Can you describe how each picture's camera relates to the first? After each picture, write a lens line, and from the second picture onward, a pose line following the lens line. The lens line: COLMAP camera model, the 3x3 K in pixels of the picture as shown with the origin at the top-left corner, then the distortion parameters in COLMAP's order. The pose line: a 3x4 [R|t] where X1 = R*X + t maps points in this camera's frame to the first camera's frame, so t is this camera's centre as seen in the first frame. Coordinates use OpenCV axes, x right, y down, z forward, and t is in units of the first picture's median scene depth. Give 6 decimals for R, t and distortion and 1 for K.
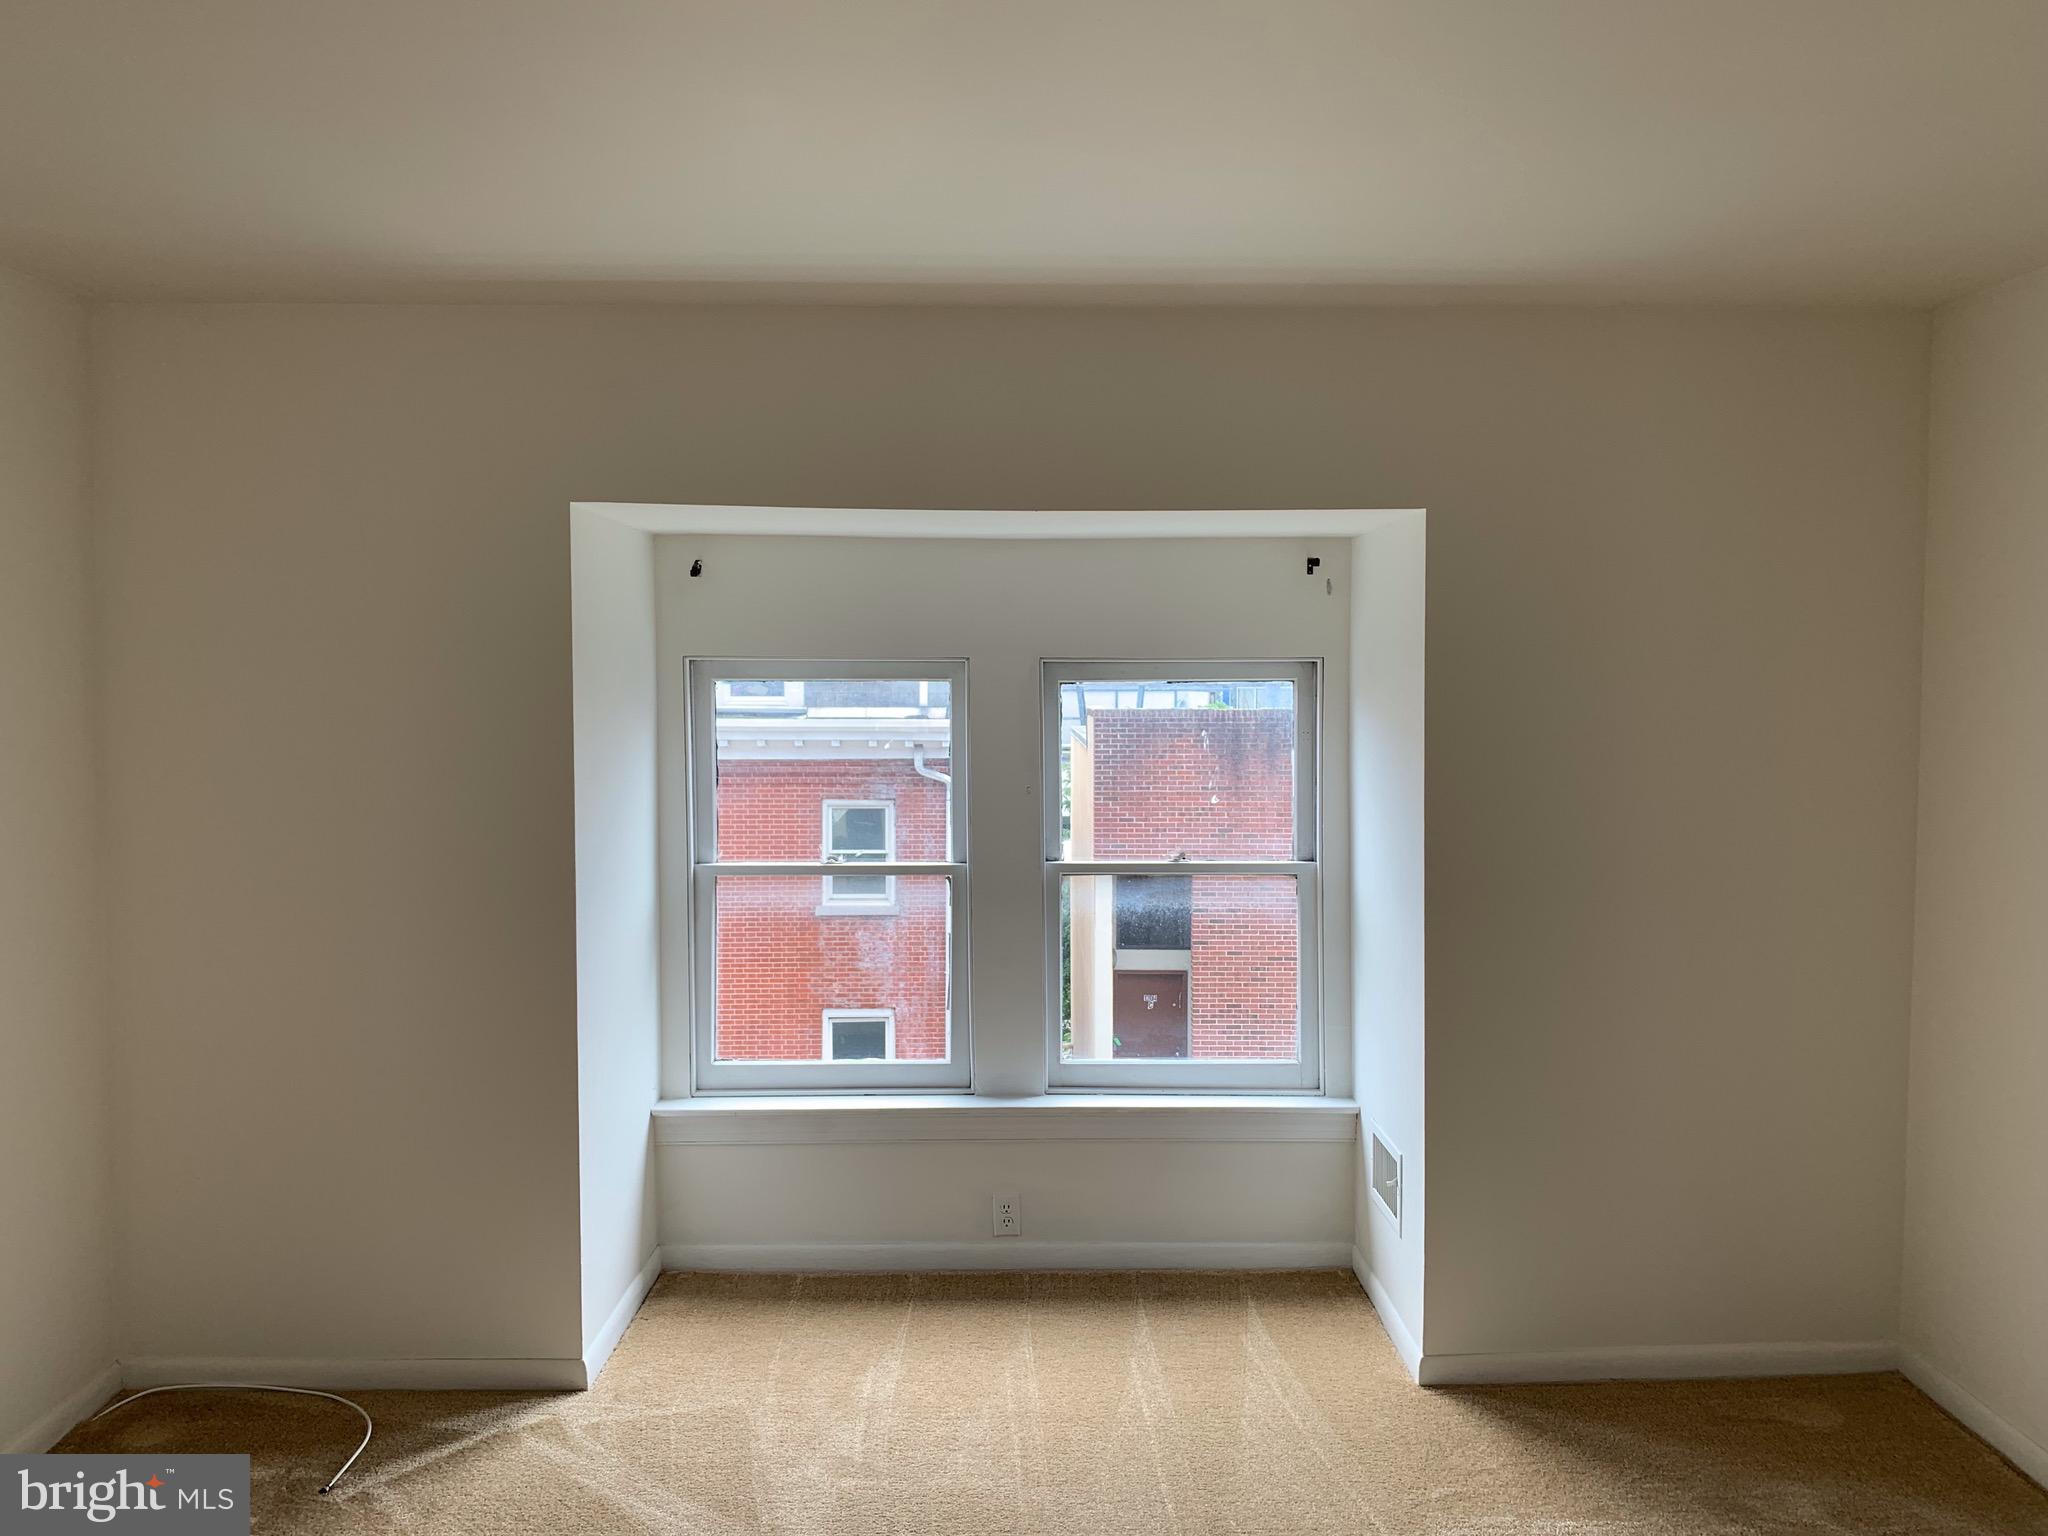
lens RADIAL K [[1616.4, 0, 1004.0], [0, 1616.4, 757.4], [0, 0, 1]] dist [0.087059, -0.116726]
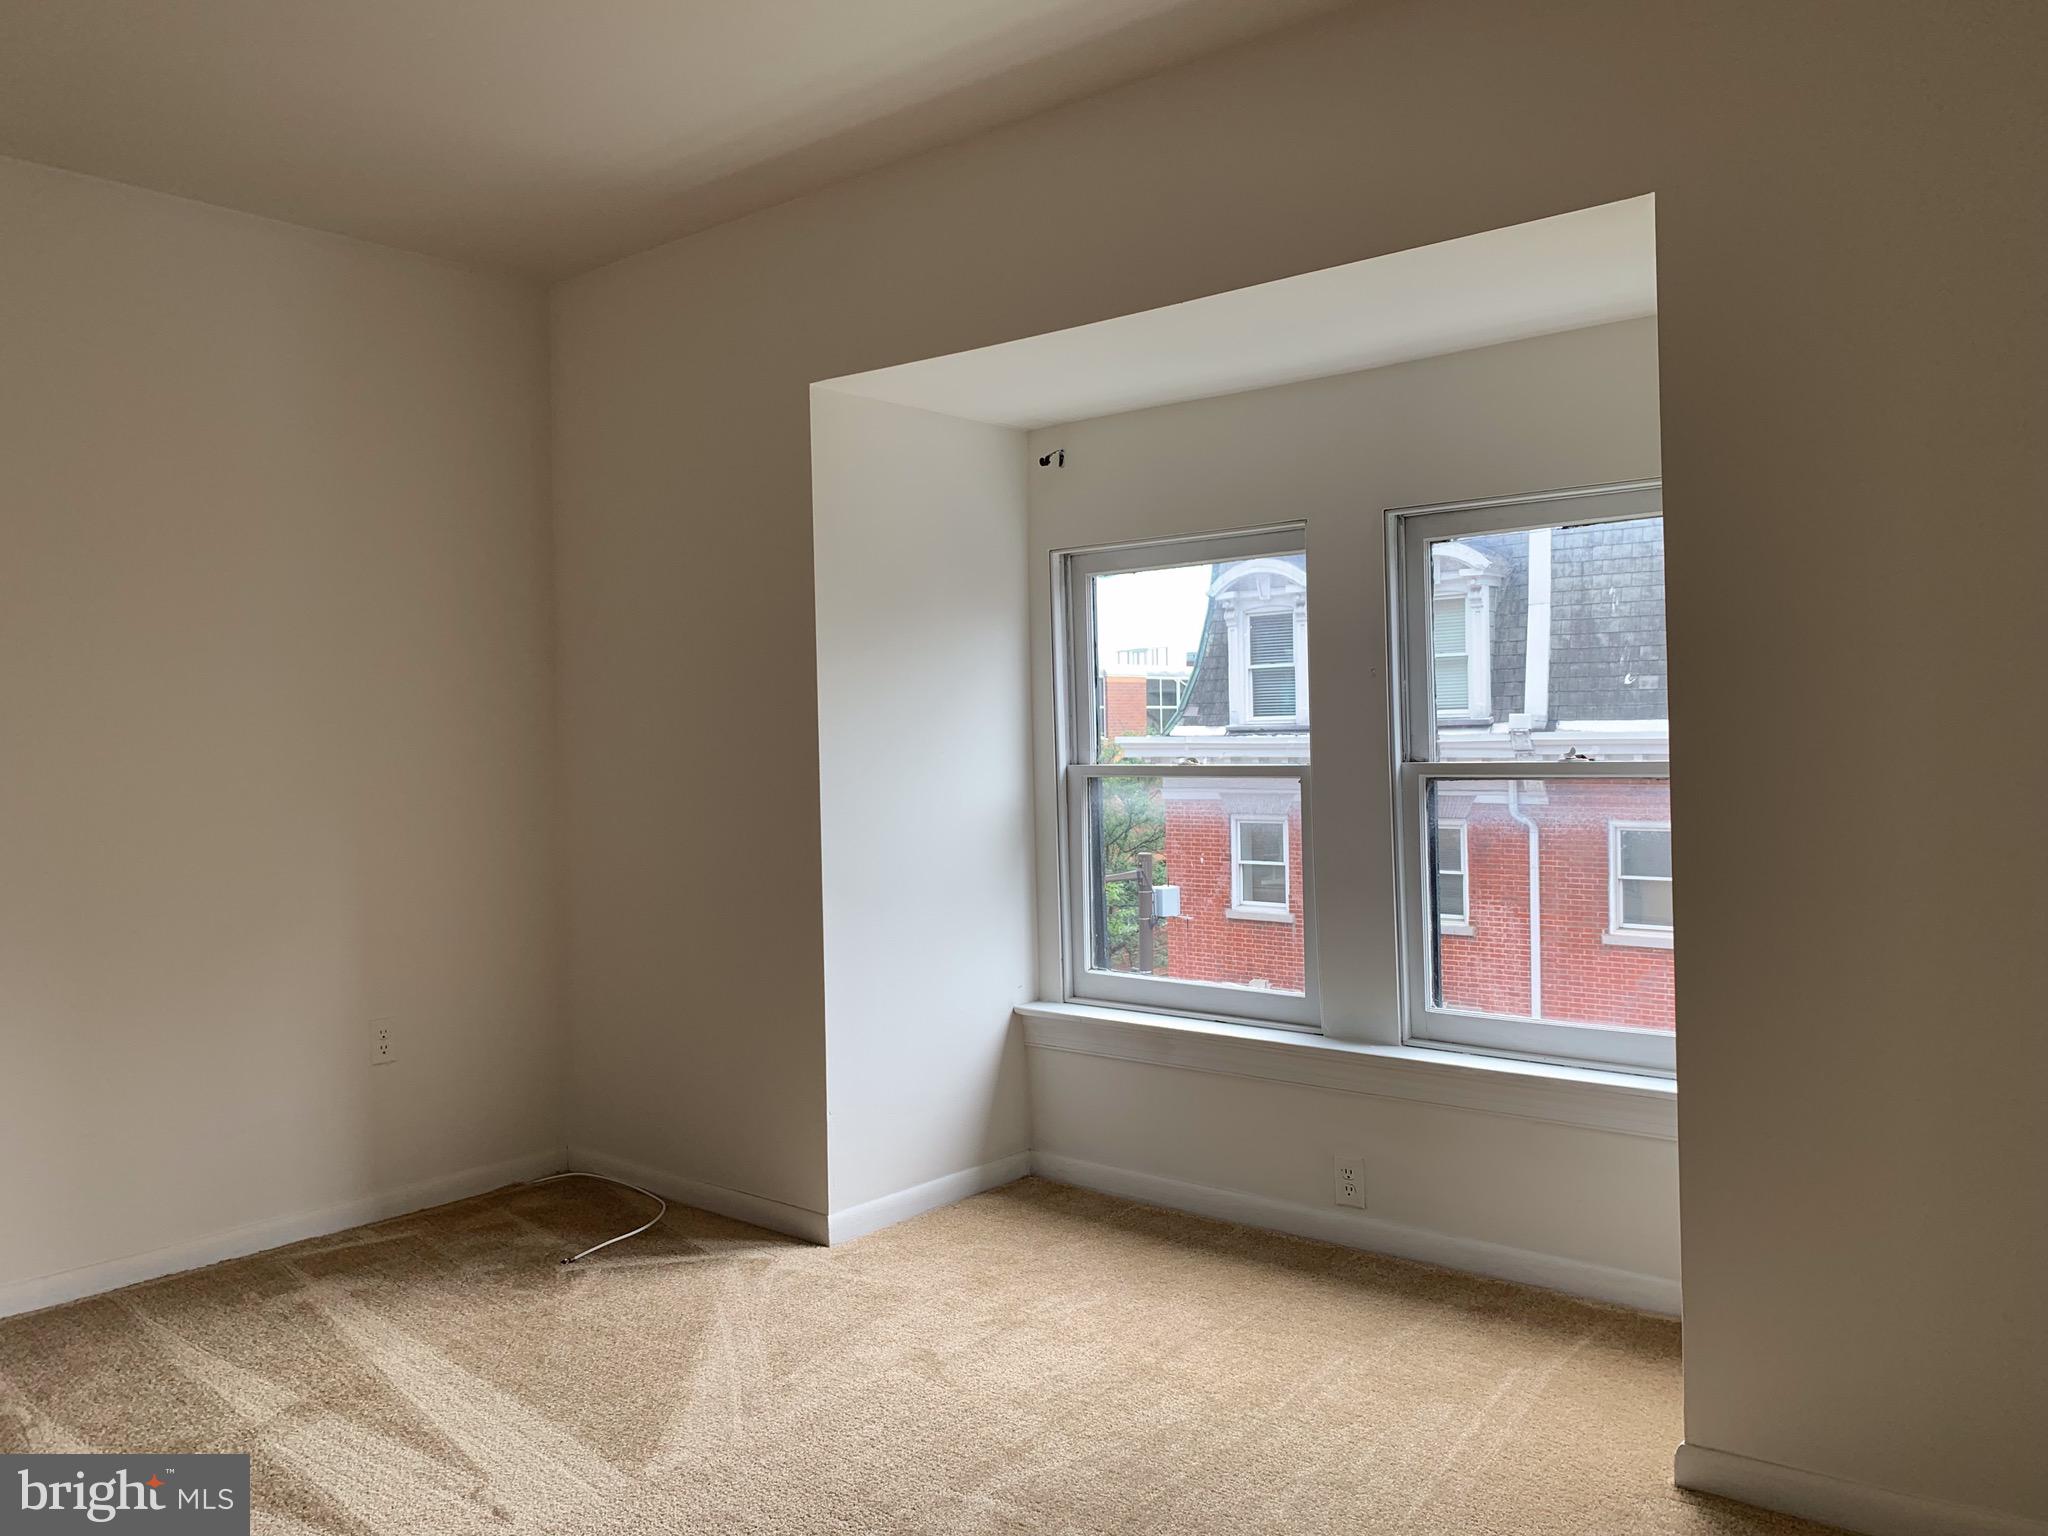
lens RADIAL K [[1616.4, 0, 1004.0], [0, 1616.4, 757.4], [0, 0, 1]] dist [0.087059, -0.116726]
pose [[0.753642, -0.001628, -0.657283, 0.420342], [-0.012738, 0.999773, -0.017081, 0.080124], [0.657161, 0.021245, 0.753451, 0.247426]]
